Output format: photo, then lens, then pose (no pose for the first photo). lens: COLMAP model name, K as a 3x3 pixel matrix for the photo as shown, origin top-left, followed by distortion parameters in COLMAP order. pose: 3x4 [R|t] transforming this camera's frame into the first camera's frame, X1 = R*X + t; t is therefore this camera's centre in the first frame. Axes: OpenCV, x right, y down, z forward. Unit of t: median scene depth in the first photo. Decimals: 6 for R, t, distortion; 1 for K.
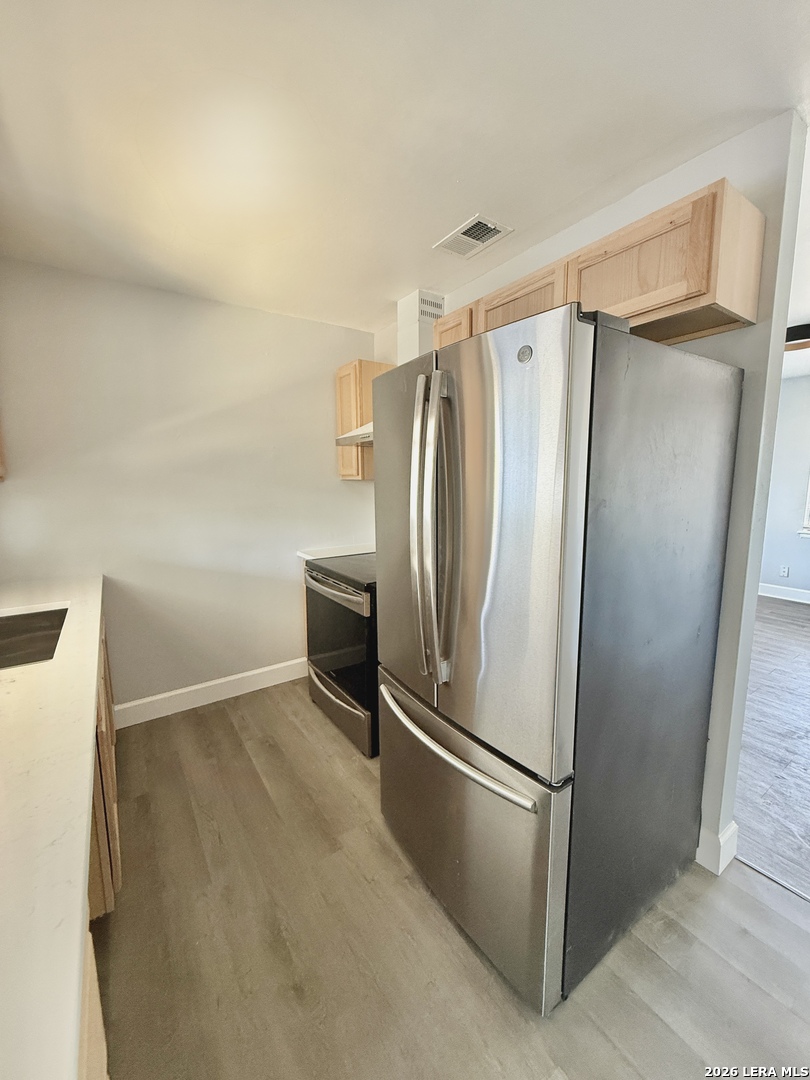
lens RADIAL K [[429.0, 0, 406.5], [0, 429.0, 539.8], [0, 0, 1]] dist [0.003708, 0.002521]
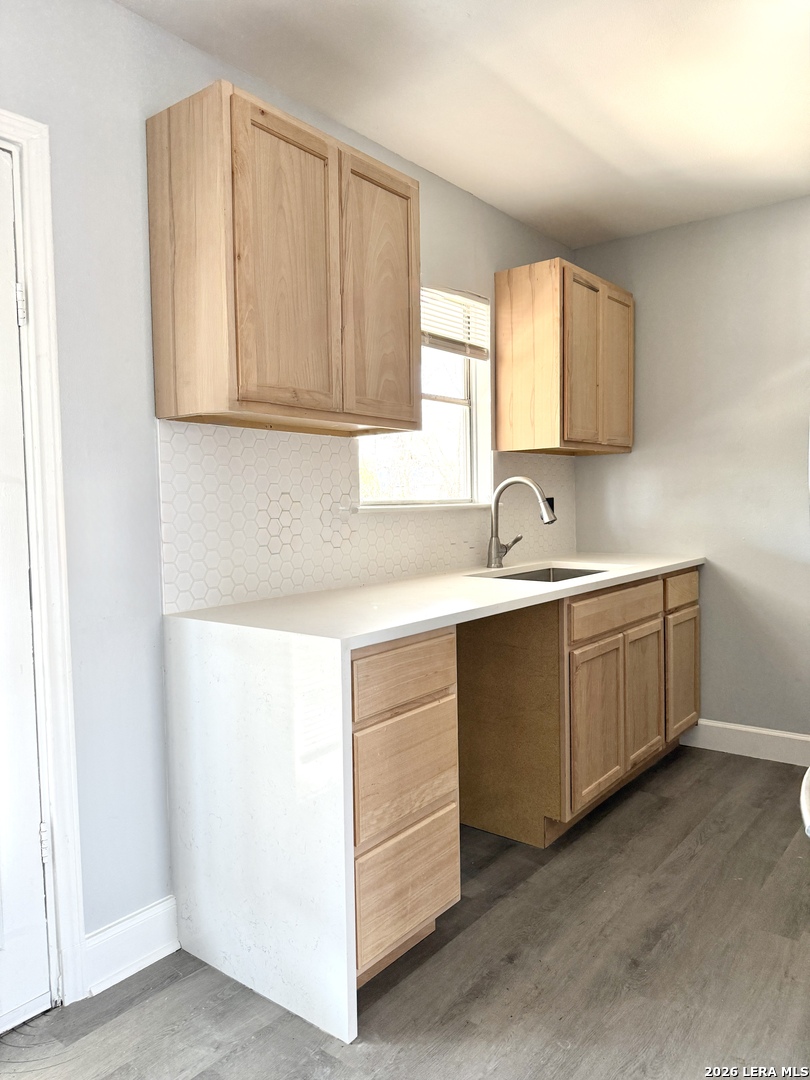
lens RADIAL K [[767.2, 0, 400.1], [0, 767.2, 540.5], [0, 0, 1]] dist [0.045937, -0.046226]
pose [[0.288436, 0.047185, -0.956336, 0.876714], [-0.116454, 0.993099, 0.013876, 0.146149], [0.950391, 0.107367, 0.291940, -0.036064]]
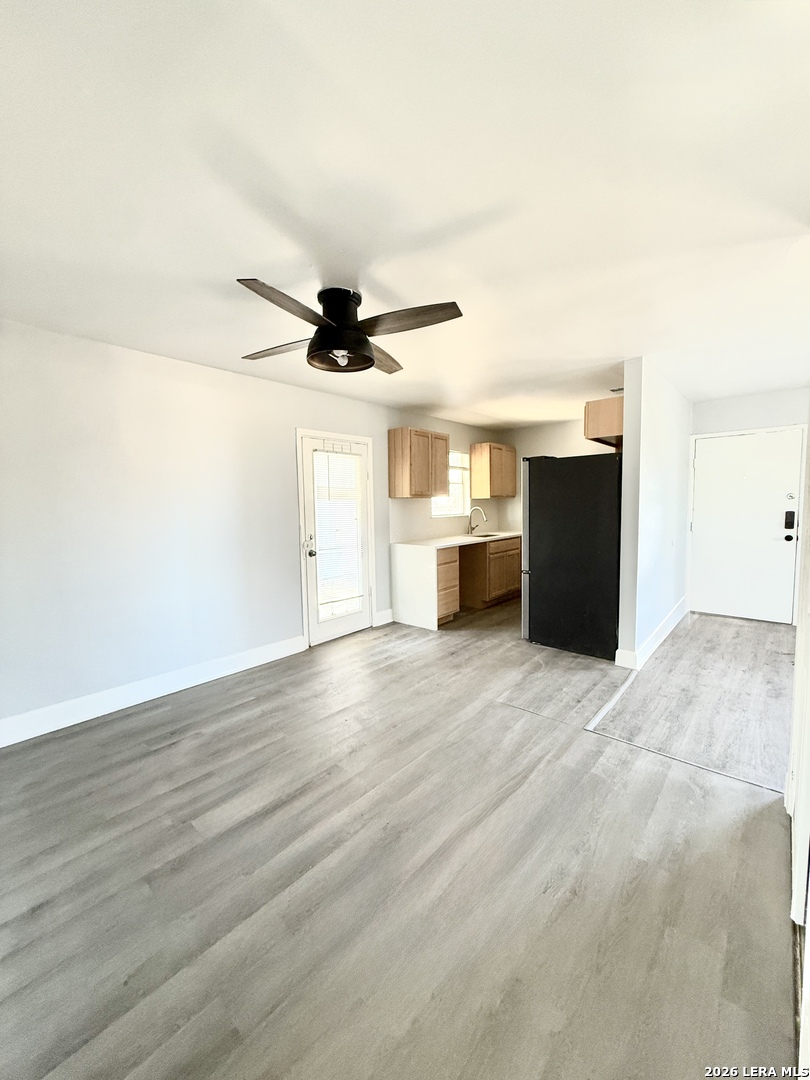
lens RADIAL K [[429.0, 0, 410.6], [0, 429.0, 530.1], [0, 0, 1]] dist [0.003708, 0.002521]
pose [[0.255690, 0.061920, -0.964774, 2.544405], [-0.119025, 0.992371, 0.032147, 0.121593], [0.959404, 0.106612, 0.261110, -0.699970]]
